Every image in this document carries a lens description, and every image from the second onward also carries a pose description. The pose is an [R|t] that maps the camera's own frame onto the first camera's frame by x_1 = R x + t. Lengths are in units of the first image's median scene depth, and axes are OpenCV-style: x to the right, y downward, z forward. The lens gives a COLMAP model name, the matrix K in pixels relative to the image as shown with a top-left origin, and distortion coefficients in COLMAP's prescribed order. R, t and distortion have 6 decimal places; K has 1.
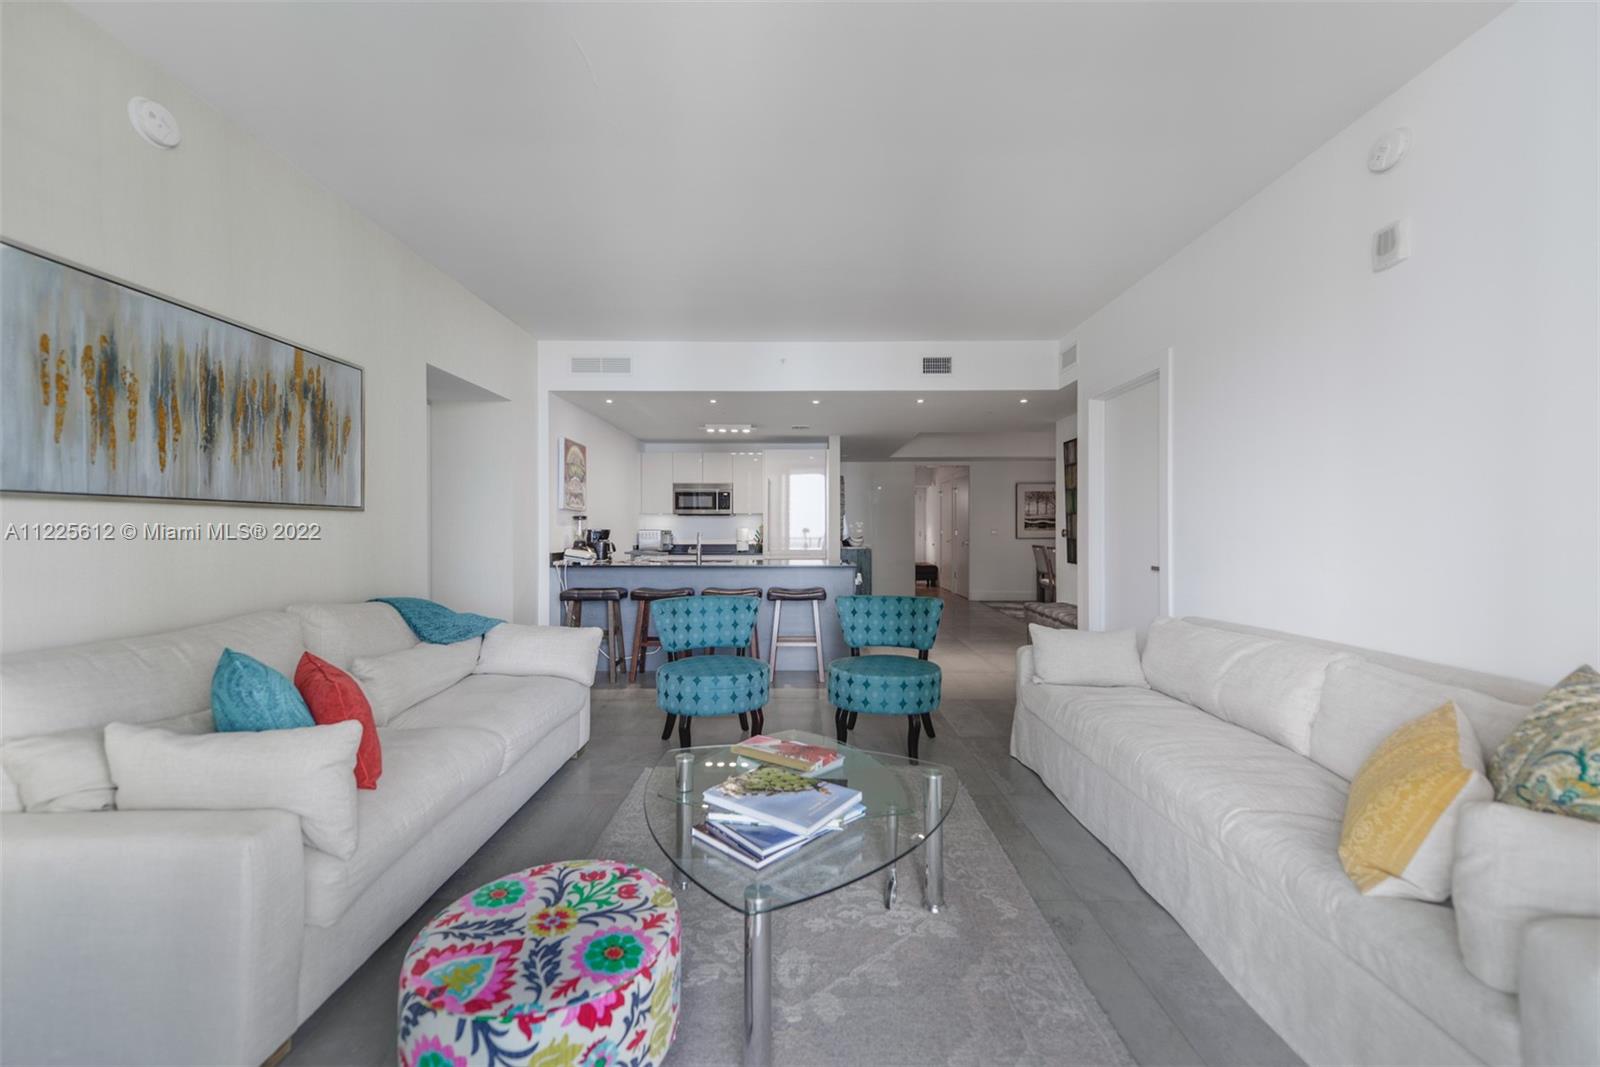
lens RADIAL K [[619.2, 0, 787.8], [0, 619.2, 532.5], [0, 0, 1]] dist [0.020276, 0.000034]
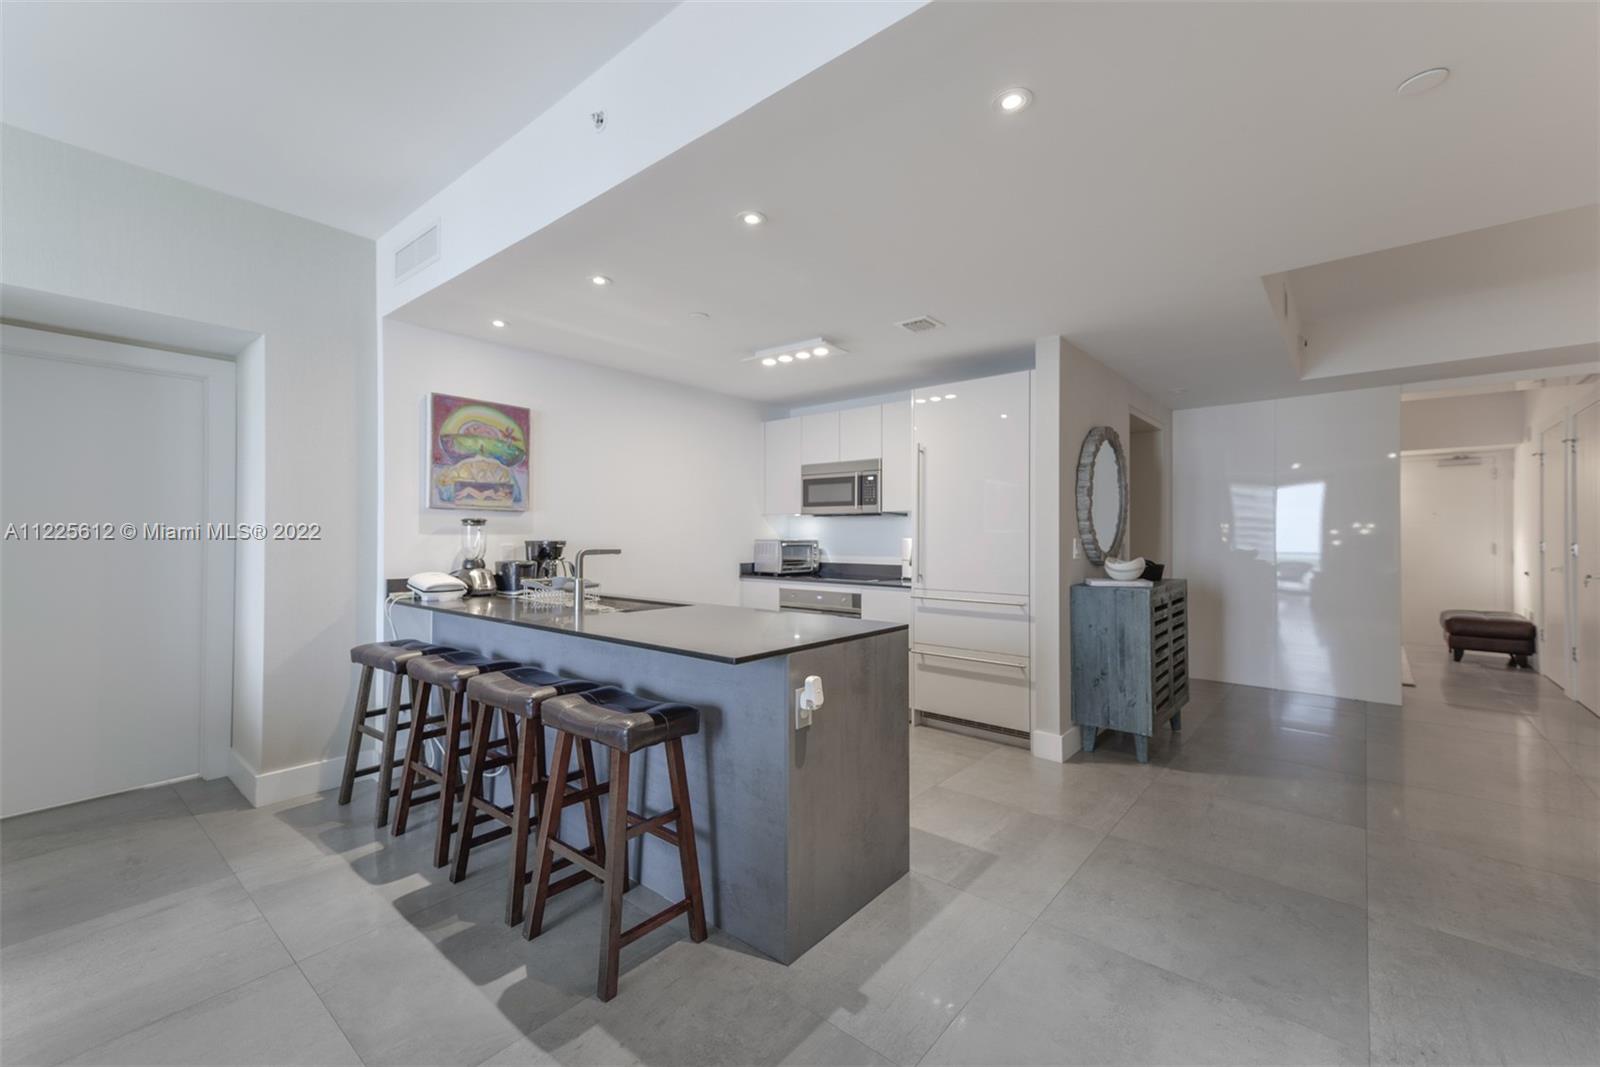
lens RADIAL K [[652.9, 0, 800.0], [0, 652.9, 533.5], [0, 0, 1]] dist [0.030750, 0.000061]
pose [[0.778058, 0.001061, -0.628192, 0.228688], [-0.004878, 0.999979, -0.004352, -0.007942], [0.628174, 0.006450, 0.778046, 0.485278]]
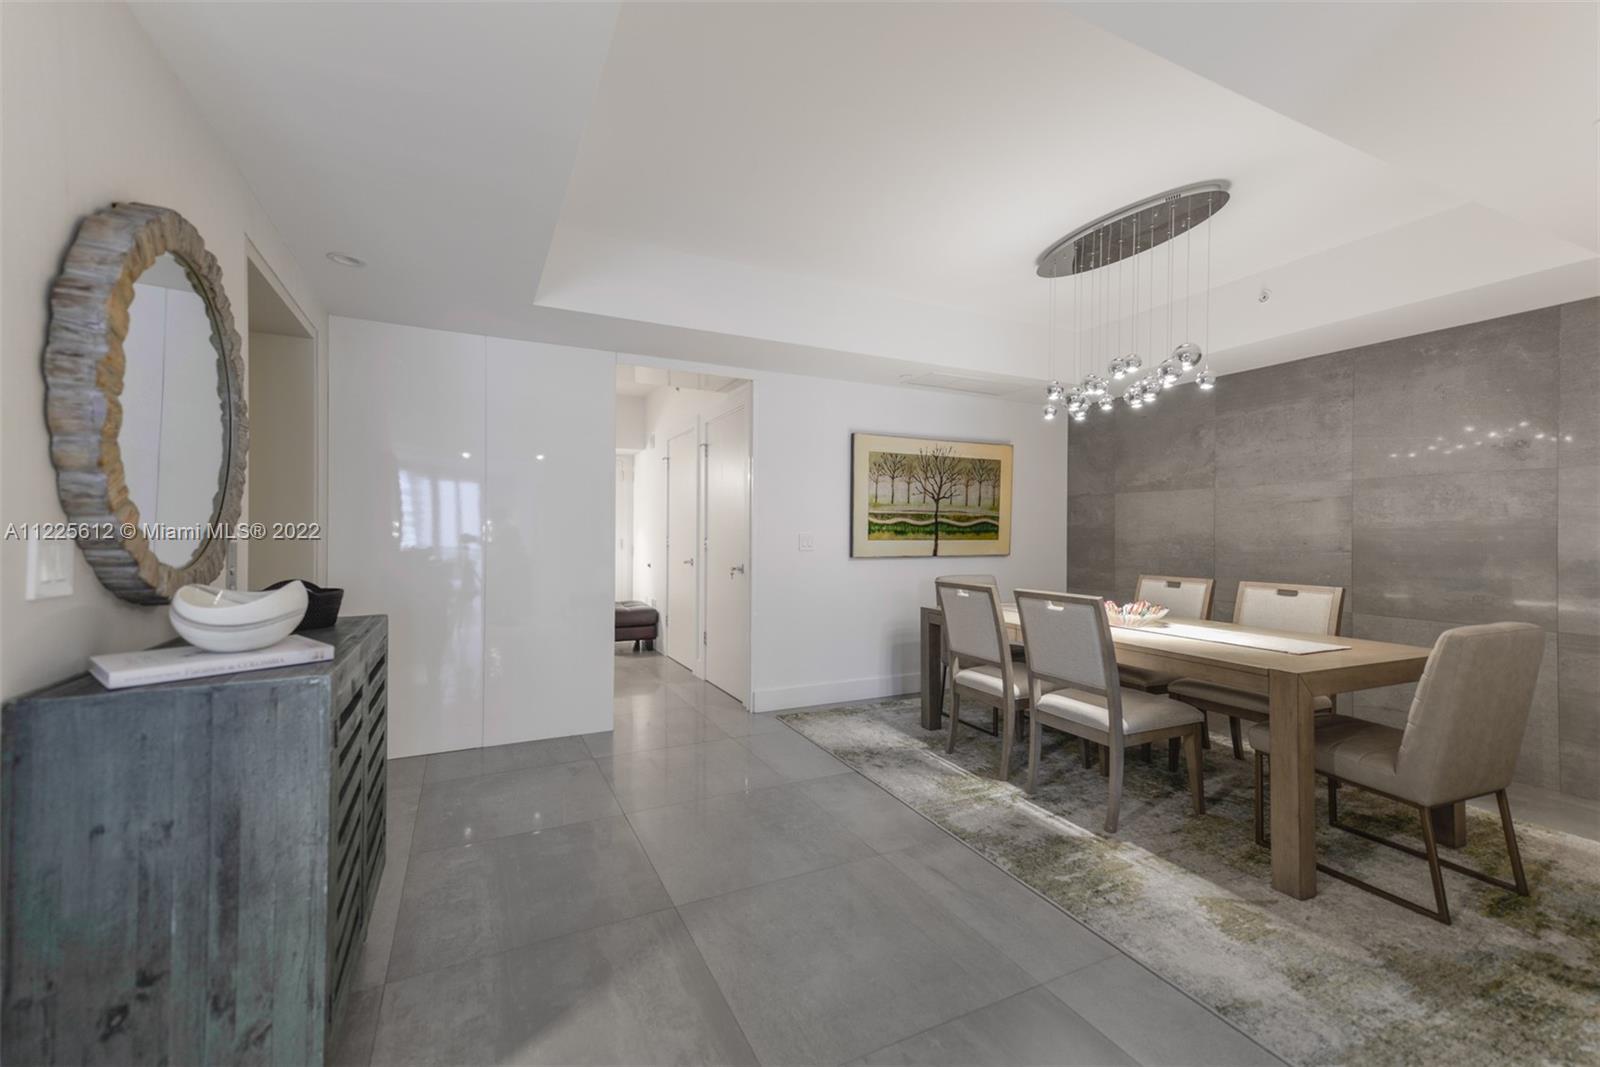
lens RADIAL K [[673.6, 0, 804.5], [0, 673.6, 533.0], [0, 0, 1]] dist [0.034656, 0.000124]
pose [[0.886775, 0.009147, 0.462111, 0.157415], [-0.006501, 0.999952, -0.007318, -0.006065], [-0.462155, 0.003485, 0.886792, 0.784269]]
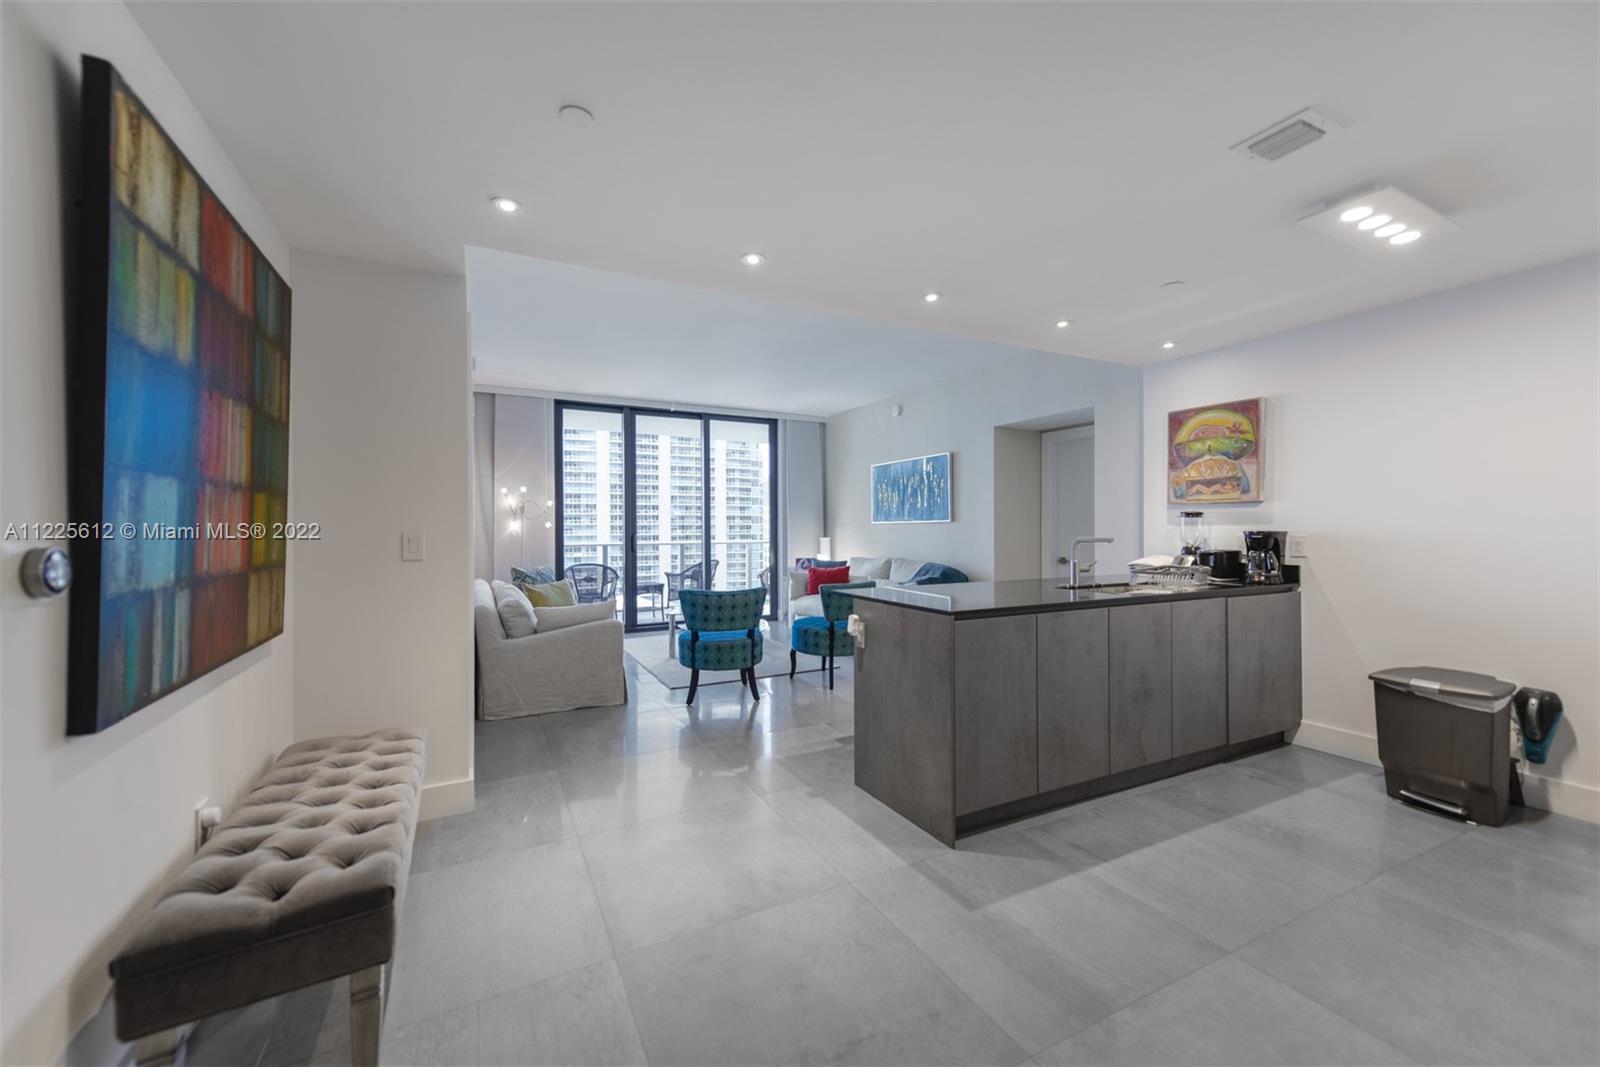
lens RADIAL K [[622.0, 0, 806.2], [0, 622.0, 532.2], [0, 0, 1]] dist [0.024606, -0.000378]
pose [[-0.874335, 0.008504, -0.485248, 0.283356], [0.003975, 0.999938, 0.010361, -0.008966], [0.485306, 0.007130, -0.874315, 0.989366]]
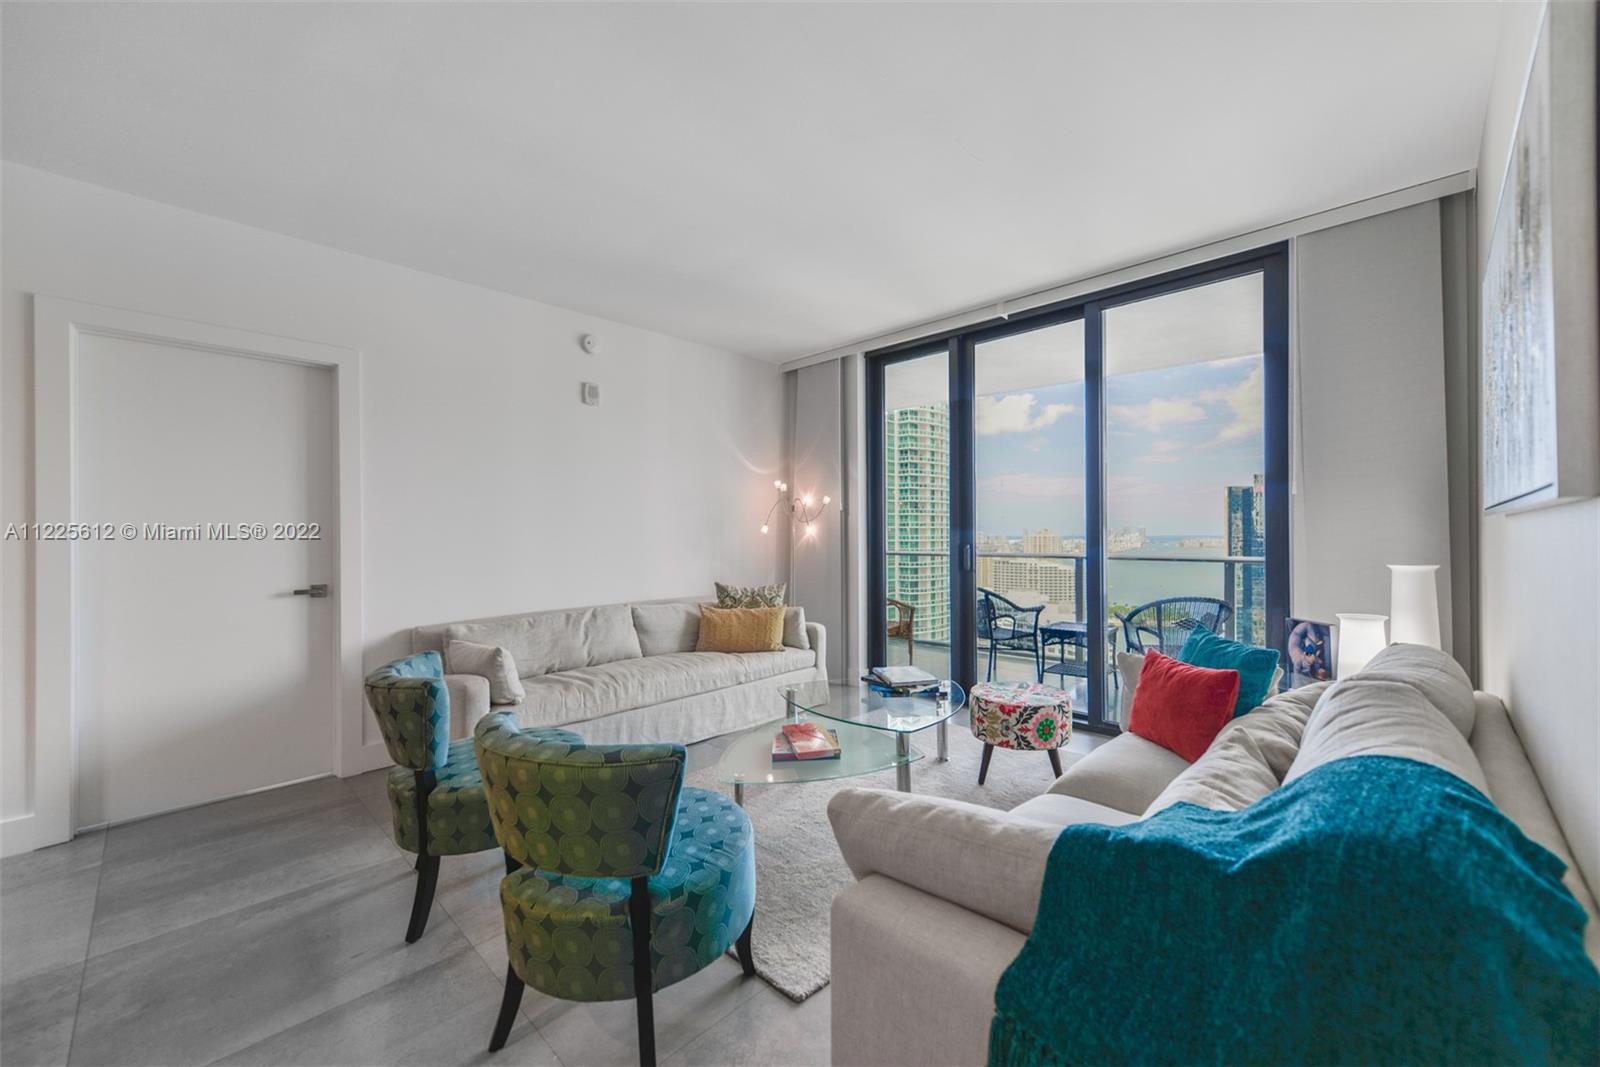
lens RADIAL K [[629.7, 0, 825.2], [0, 629.7, 530.8], [0, 0, 1]] dist [0.024921, 0.000204]
pose [[-0.744164, 0.008008, 0.667948, -0.248825], [0.009974, 0.999950, -0.000876, -0.009108], [-0.667922, 0.006011, -0.744207, 0.541469]]
